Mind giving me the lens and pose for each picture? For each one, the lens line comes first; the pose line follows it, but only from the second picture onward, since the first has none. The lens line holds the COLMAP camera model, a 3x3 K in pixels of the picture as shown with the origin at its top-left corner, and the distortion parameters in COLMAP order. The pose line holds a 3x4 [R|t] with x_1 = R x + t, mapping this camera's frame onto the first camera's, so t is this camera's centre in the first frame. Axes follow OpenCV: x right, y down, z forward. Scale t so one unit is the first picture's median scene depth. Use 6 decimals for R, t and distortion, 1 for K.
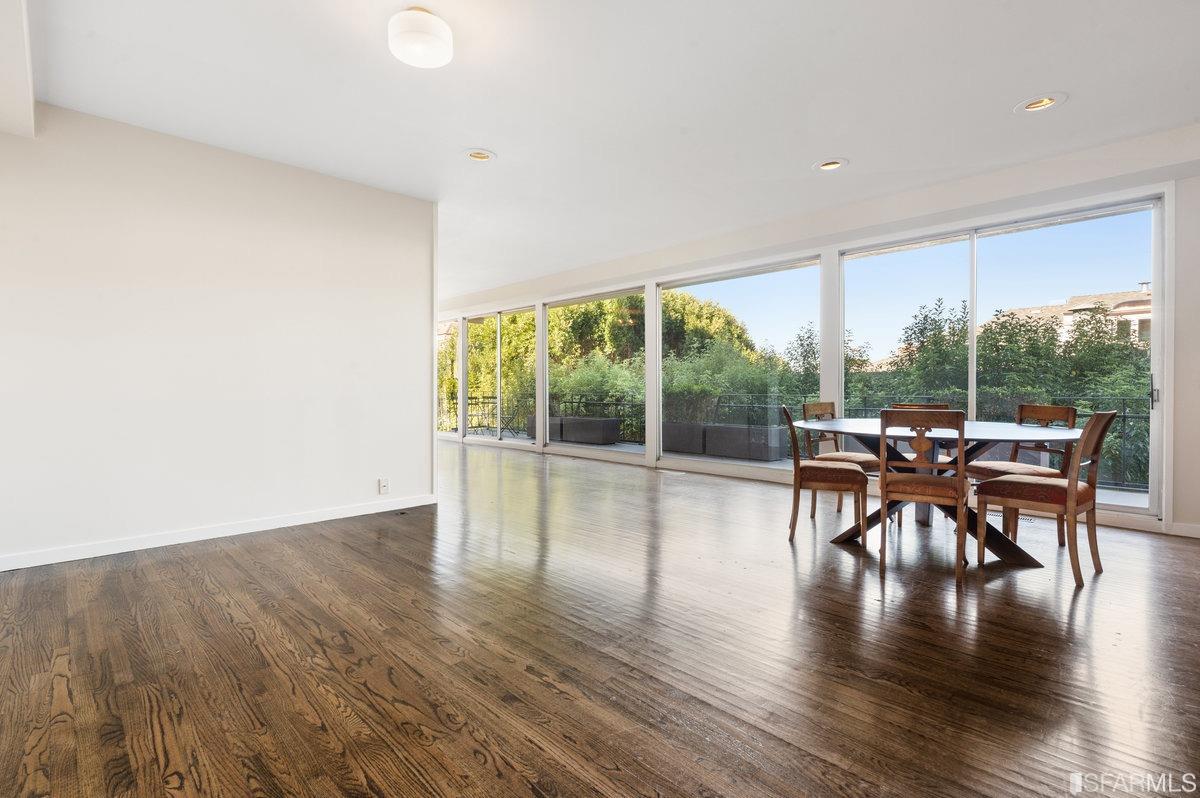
lens RADIAL K [[544.5, 0, 595.4], [0, 544.5, 401.3], [0, 0, 1]] dist [-0.000474, -0.000401]
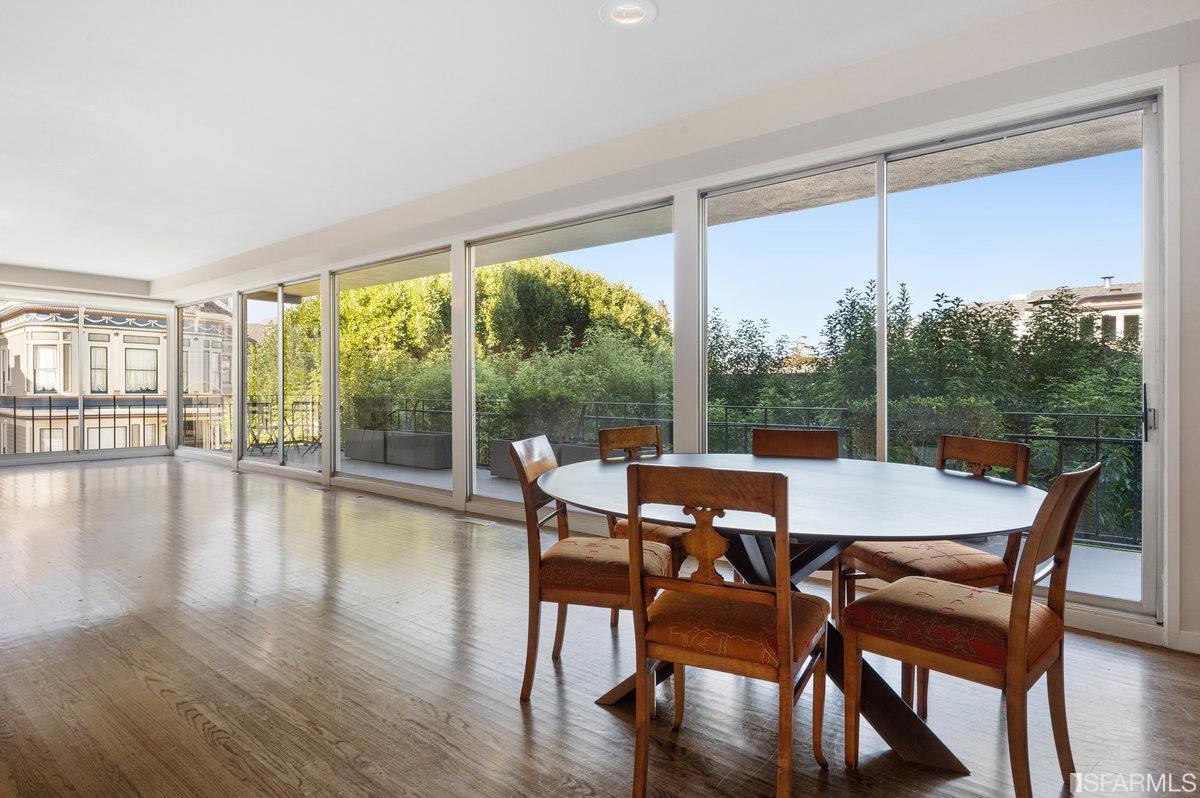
lens RADIAL K [[610.5, 0, 599.9], [0, 610.5, 392.4], [0, 0, 1]] dist [0.003182, 0.000233]
pose [[0.994960, 0.005943, 0.100097, 0.170902], [-0.004389, 0.999867, -0.015735, -0.013830], [-0.100177, 0.015216, 0.994853, 0.187244]]
